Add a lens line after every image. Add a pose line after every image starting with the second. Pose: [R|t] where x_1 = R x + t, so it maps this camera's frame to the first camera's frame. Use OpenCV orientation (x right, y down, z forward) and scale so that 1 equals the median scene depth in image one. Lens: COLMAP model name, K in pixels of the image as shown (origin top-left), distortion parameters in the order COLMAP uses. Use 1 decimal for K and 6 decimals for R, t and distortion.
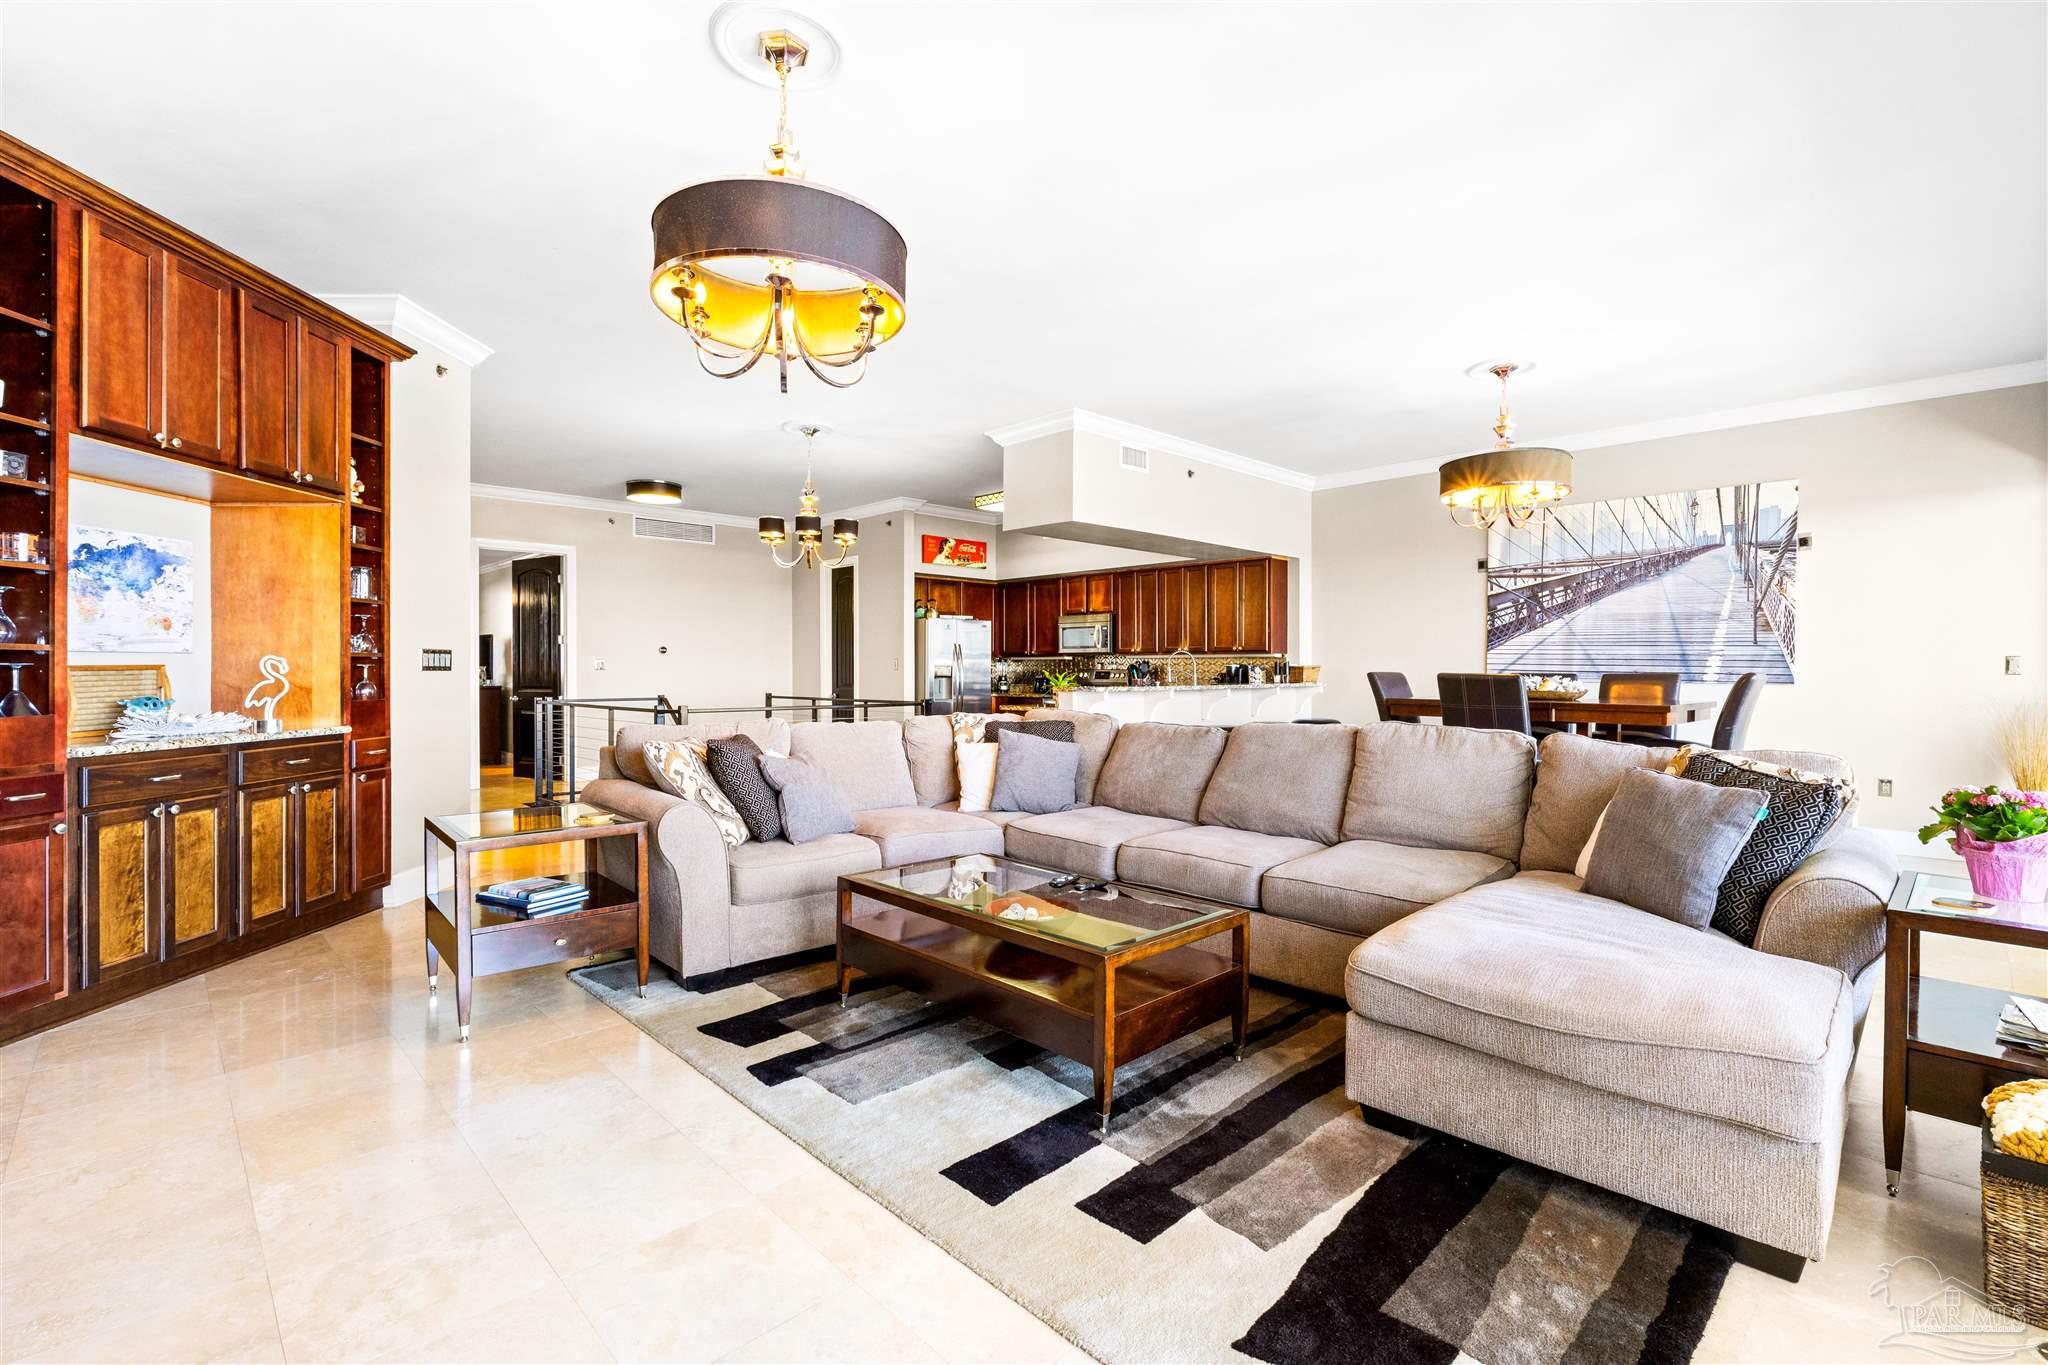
lens RADIAL K [[913.2, 0, 1029.5], [0, 913.2, 674.6], [0, 0, 1]] dist [-0.002129, -0.000543]
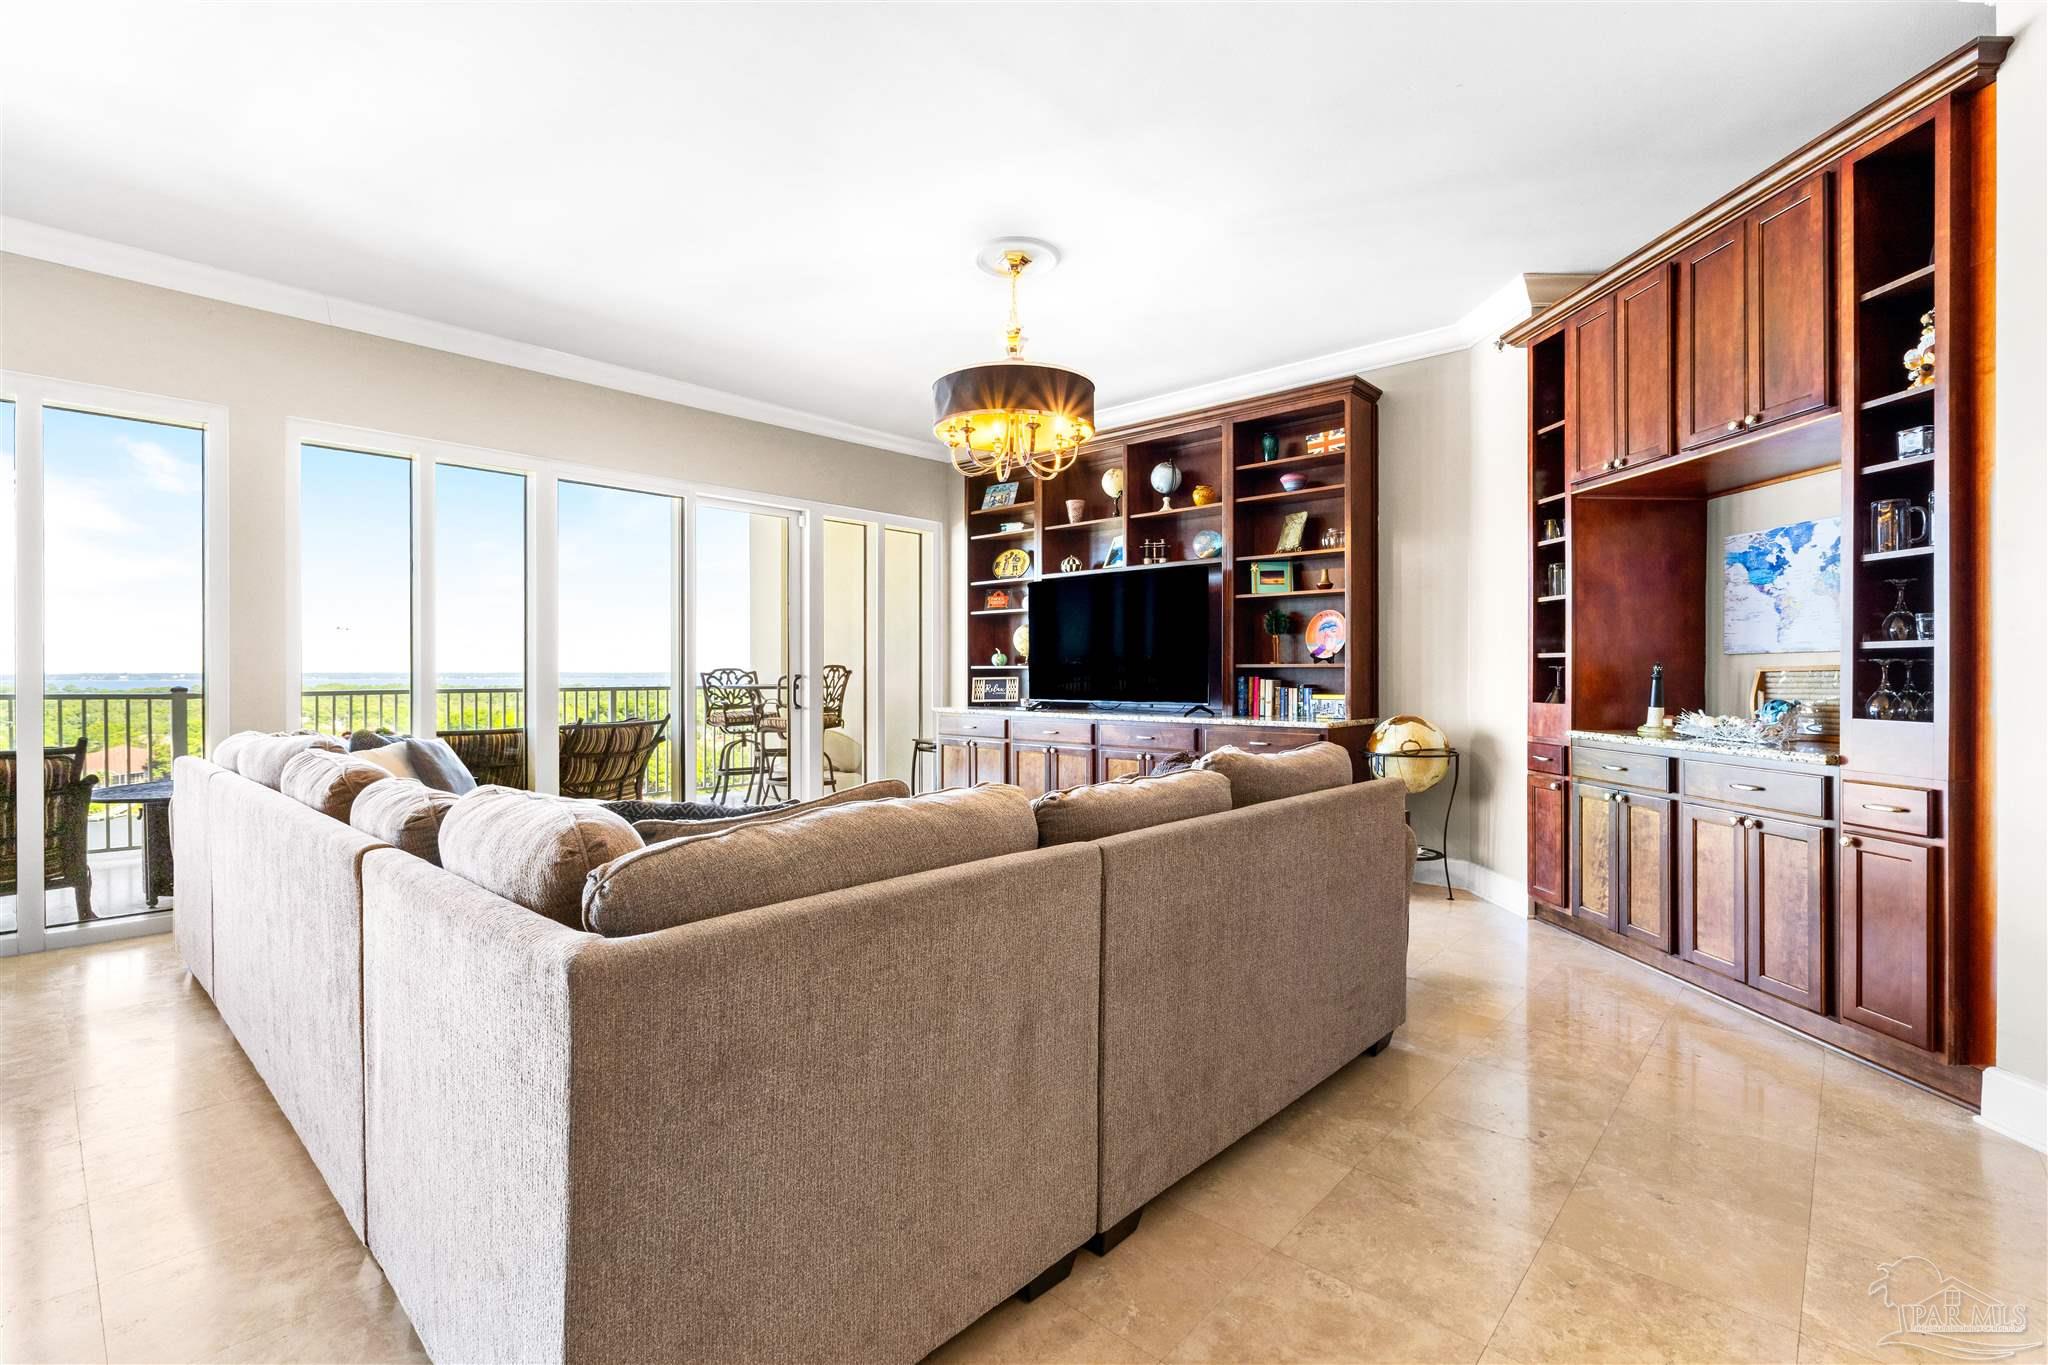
lens RADIAL K [[926.6, 0, 1031.5], [0, 926.6, 669.8], [0, 0, 1]] dist [-0.000795, -0.000201]
pose [[-0.998246, -0.002772, -0.059132, -0.151199], [-0.002807, 0.999996, 0.000509, -0.004367], [0.059131, 0.000675, -0.998250, 1.856215]]
